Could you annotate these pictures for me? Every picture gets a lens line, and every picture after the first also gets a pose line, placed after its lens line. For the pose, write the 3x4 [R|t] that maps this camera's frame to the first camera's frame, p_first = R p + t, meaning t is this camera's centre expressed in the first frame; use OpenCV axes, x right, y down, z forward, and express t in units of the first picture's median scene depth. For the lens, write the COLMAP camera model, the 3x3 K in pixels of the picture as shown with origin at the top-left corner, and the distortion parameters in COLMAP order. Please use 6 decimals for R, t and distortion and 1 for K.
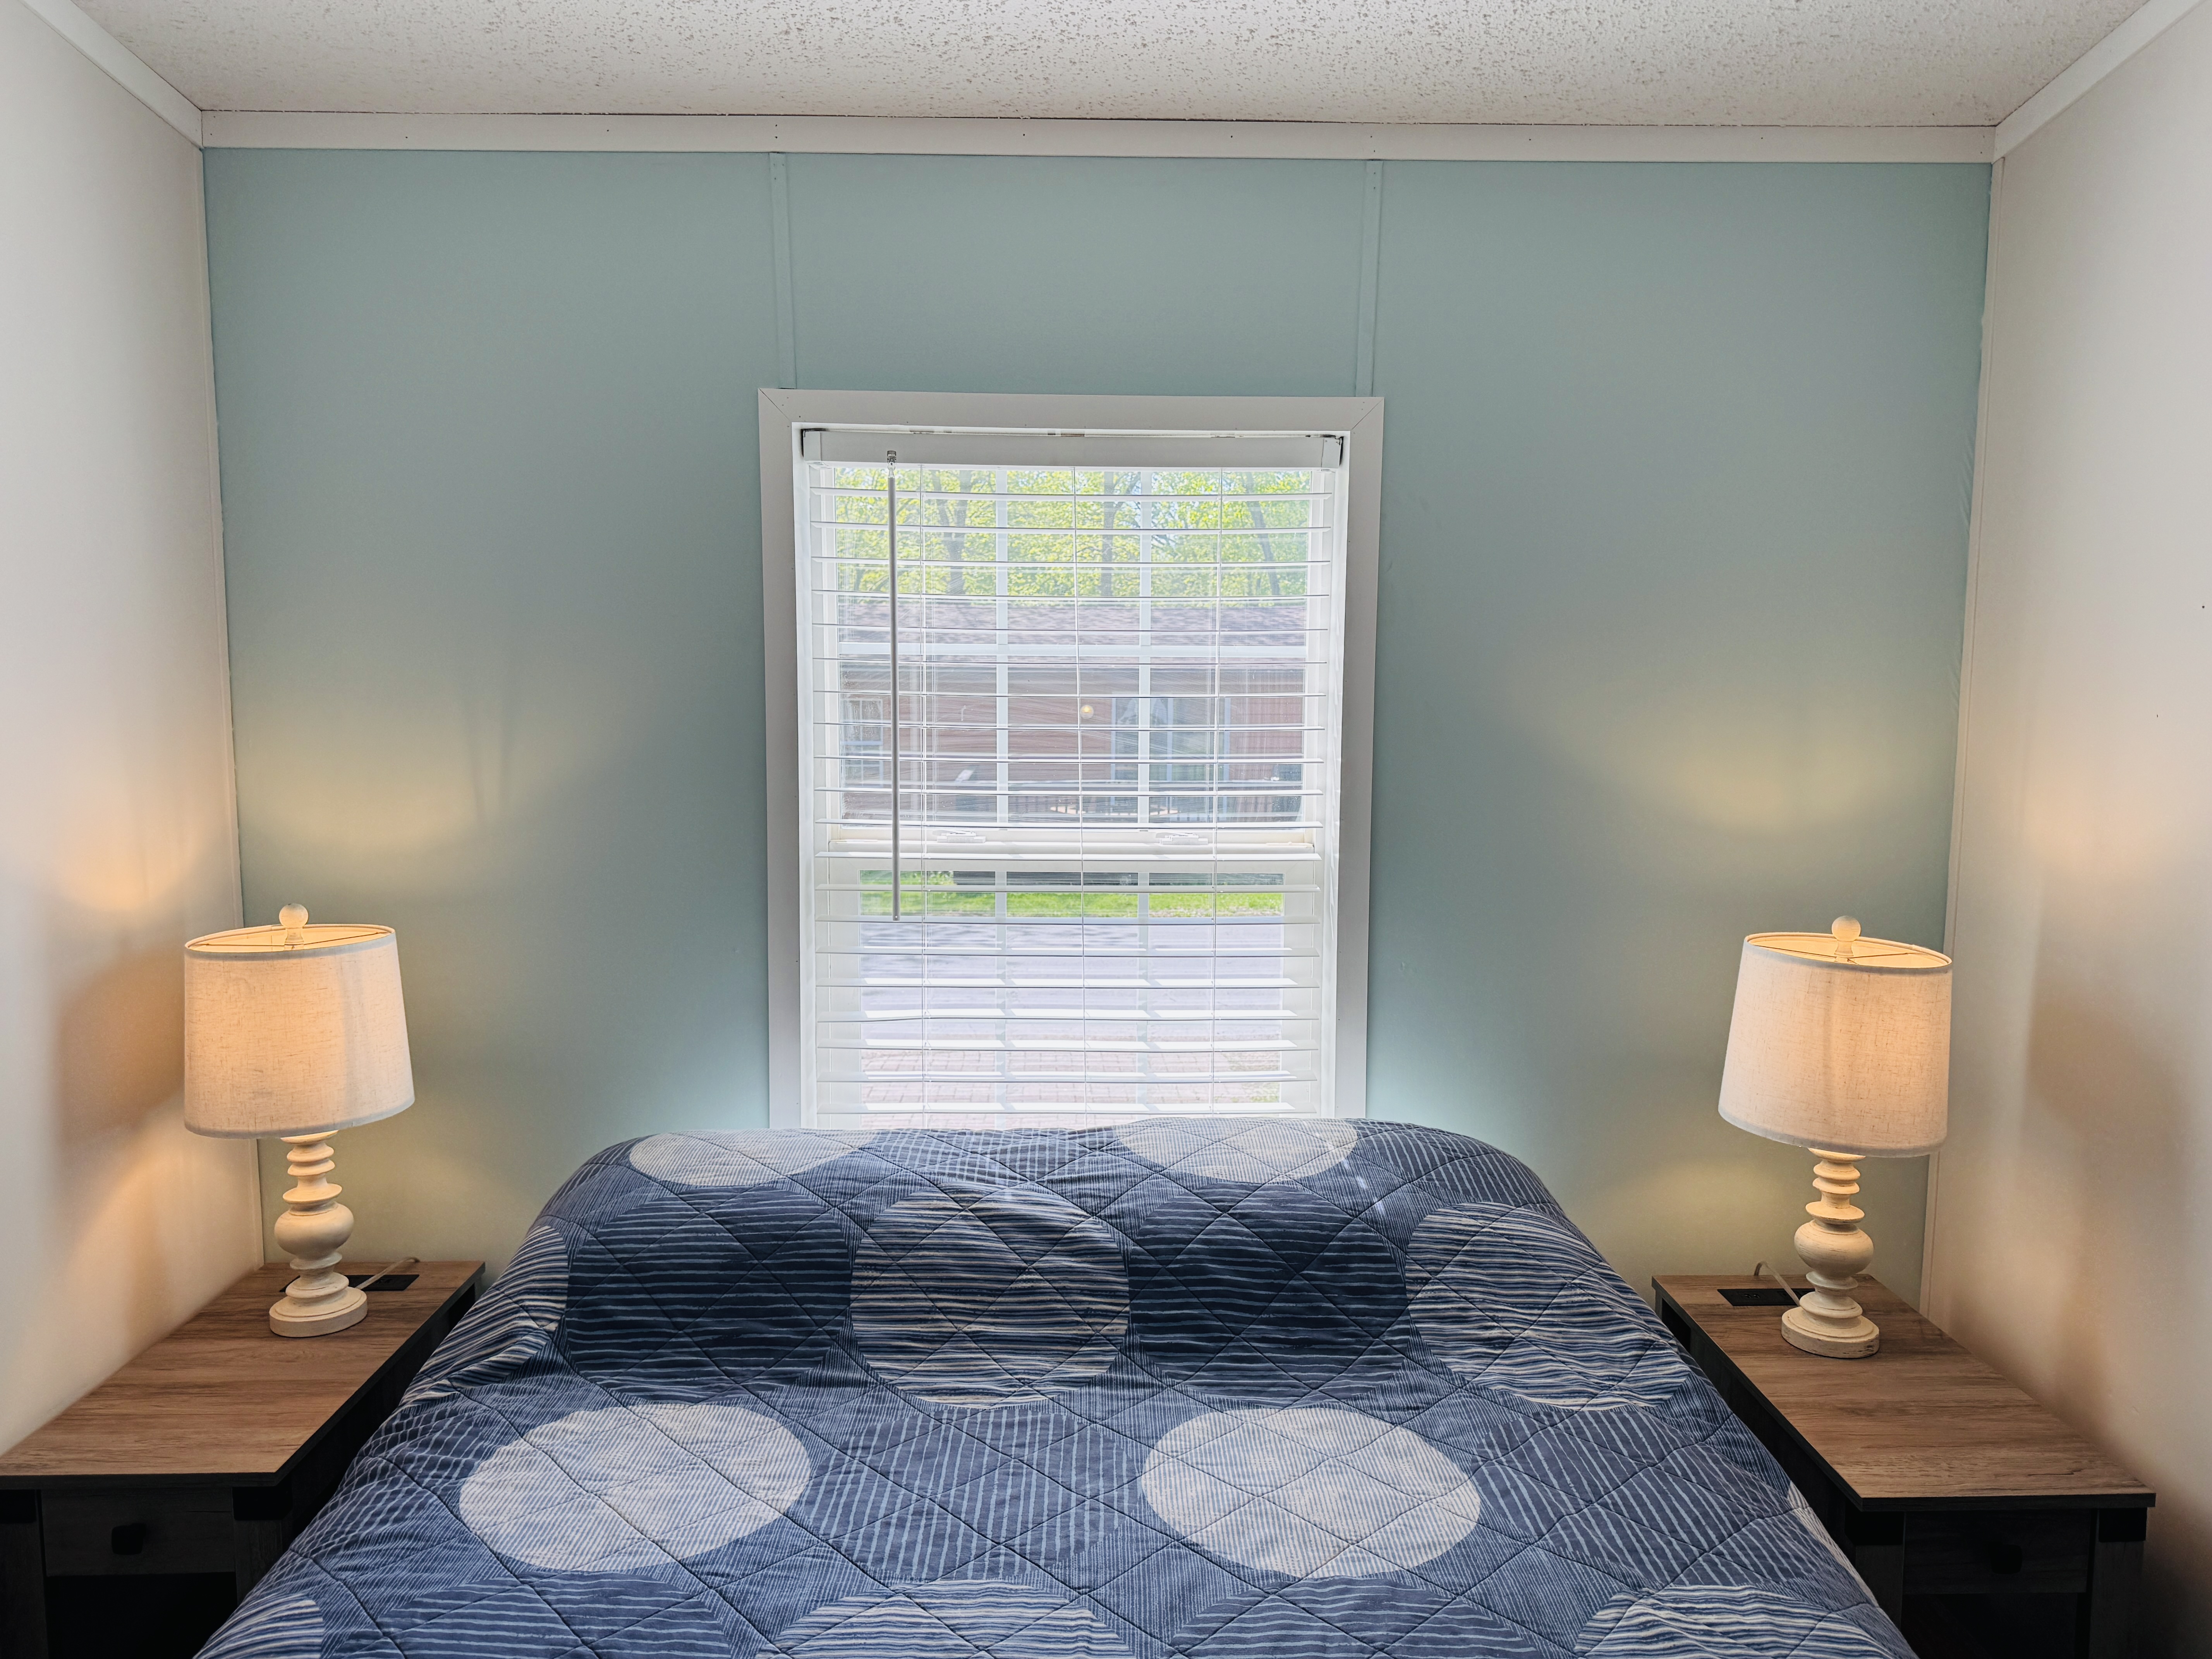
lens RADIAL K [[1621.5, 0, 1106.0], [0, 1621.5, 829.5], [0, 0, 1]] dist [0.173488, -0.361399]
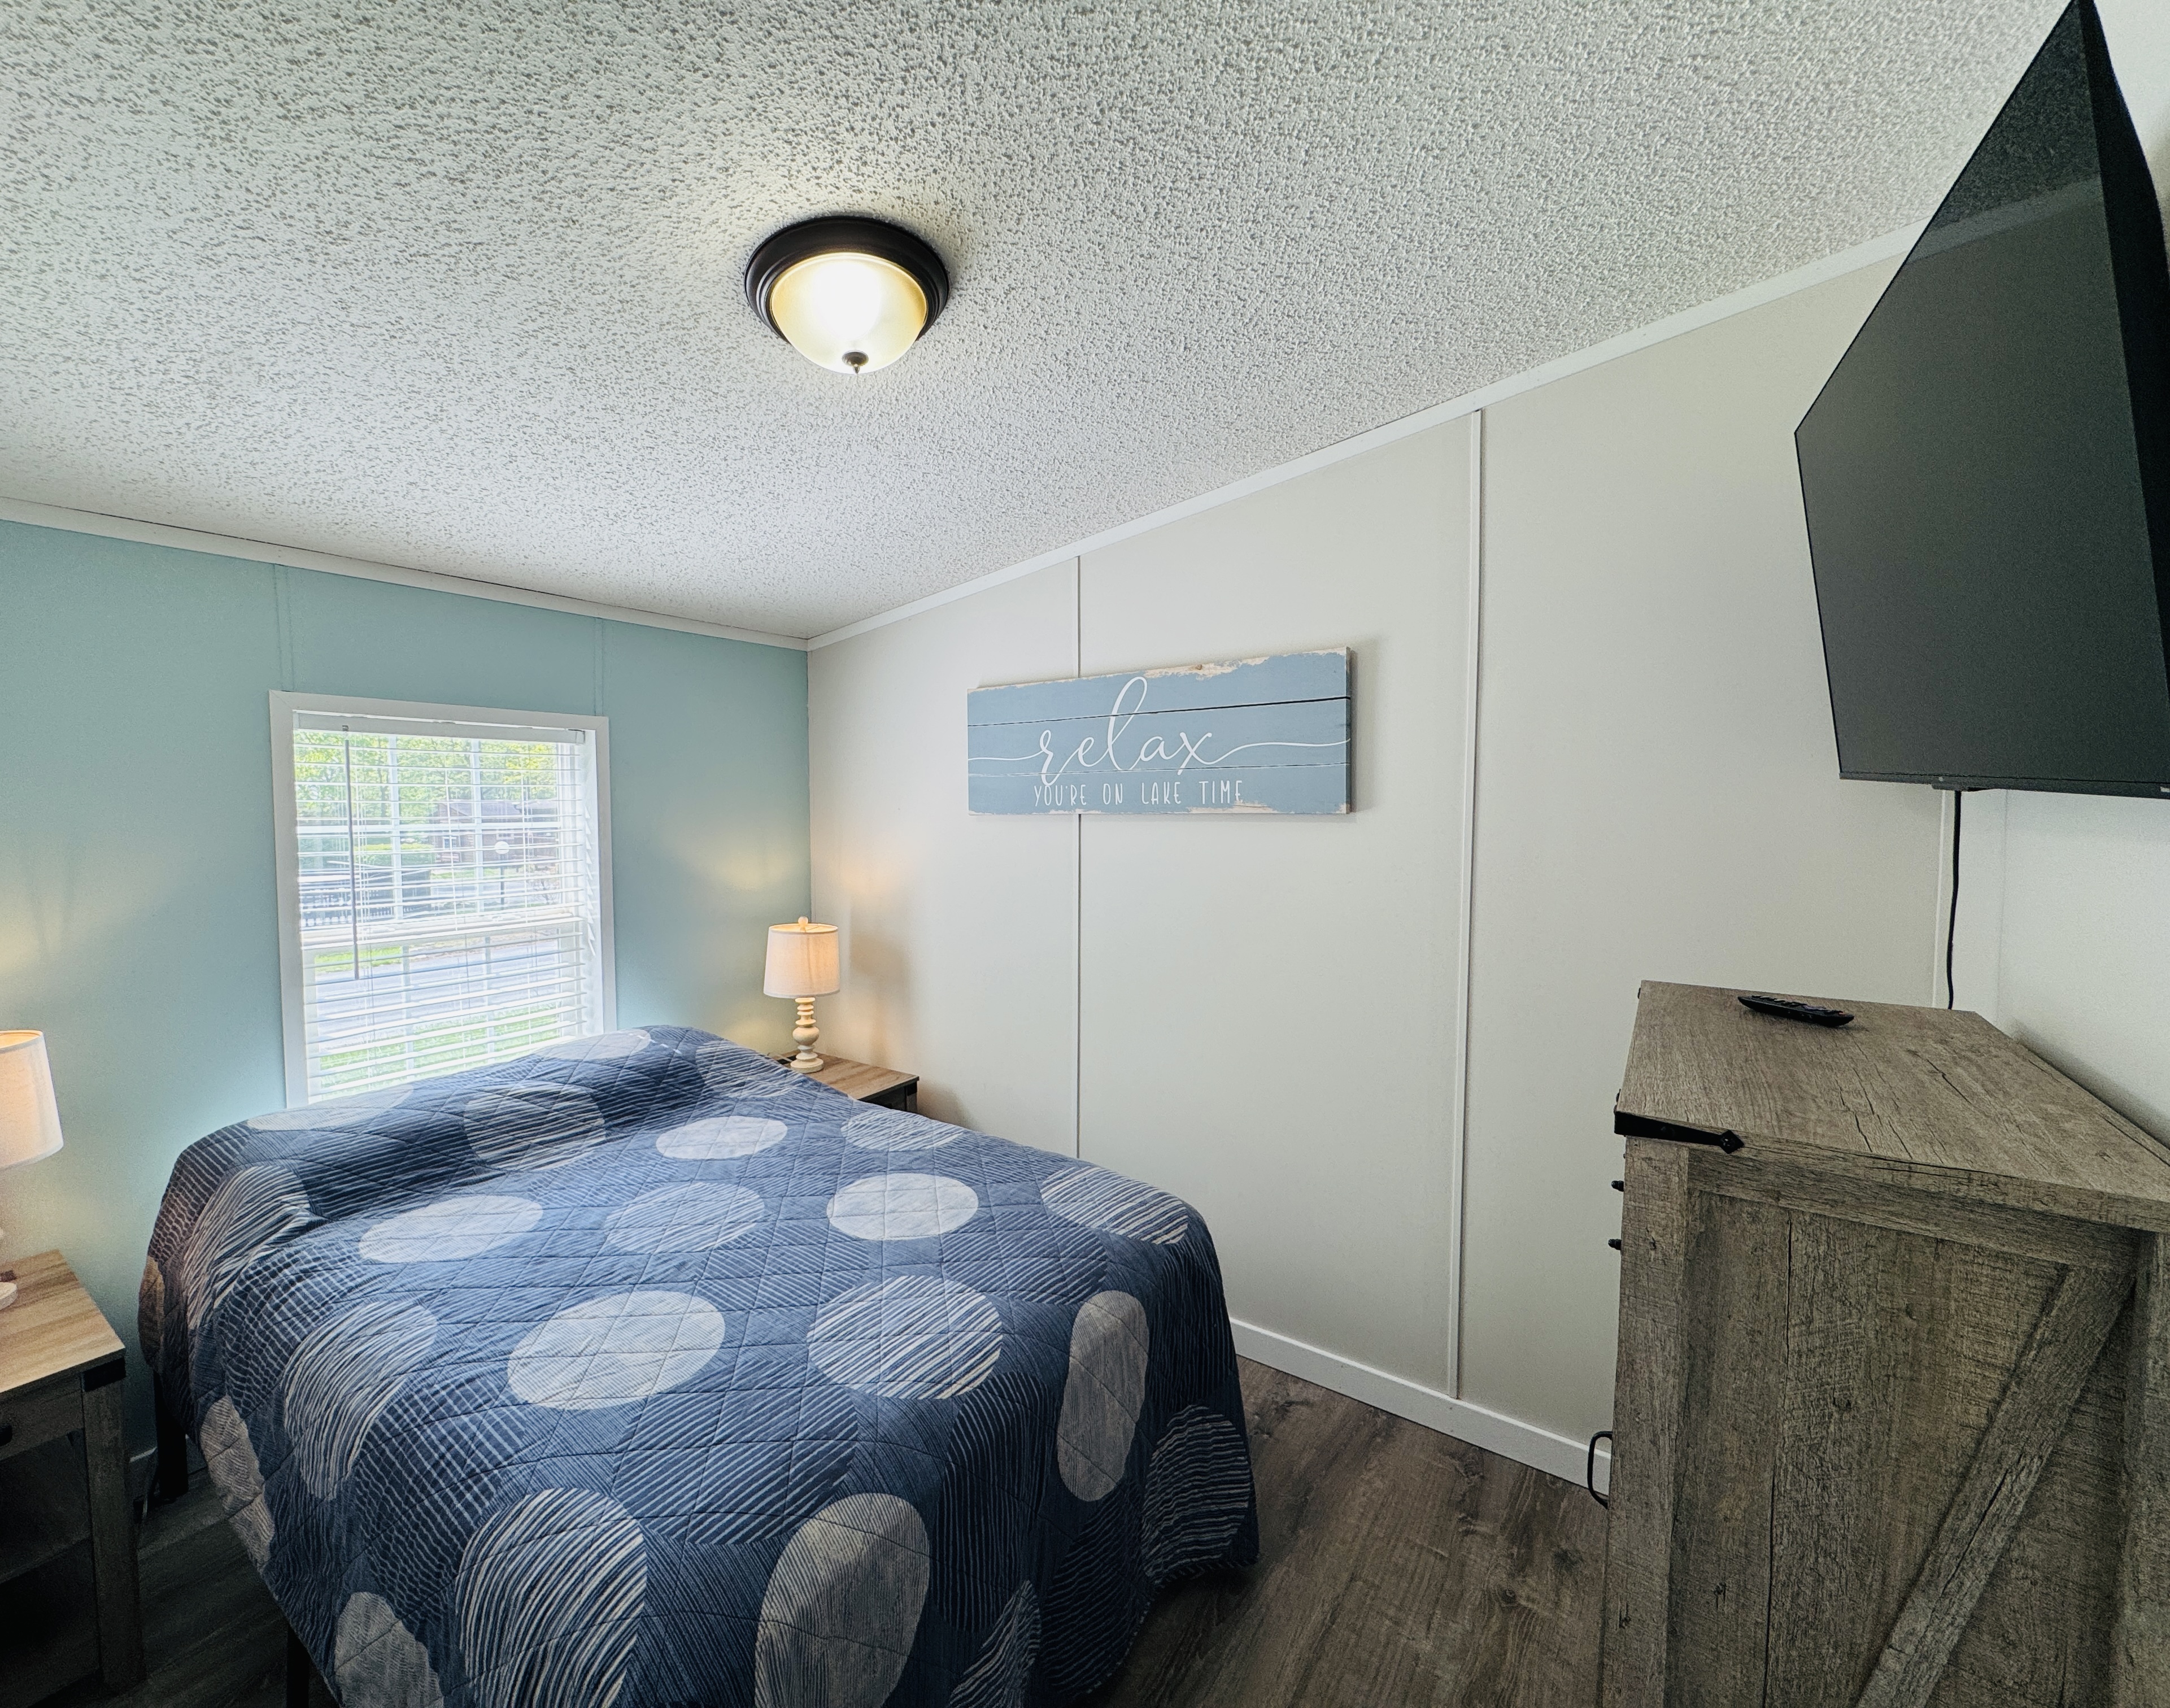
lens RADIAL K [[902.8, 0, 1085.0], [0, 902.8, 854.0], [0, 0, 1]] dist [-0.000086, -0.000011]
pose [[0.555457, -0.052984, 0.829856, -0.636160], [0.086296, 0.996252, 0.005846, -0.024524], [-0.827055, 0.068366, 0.557948, -0.307020]]
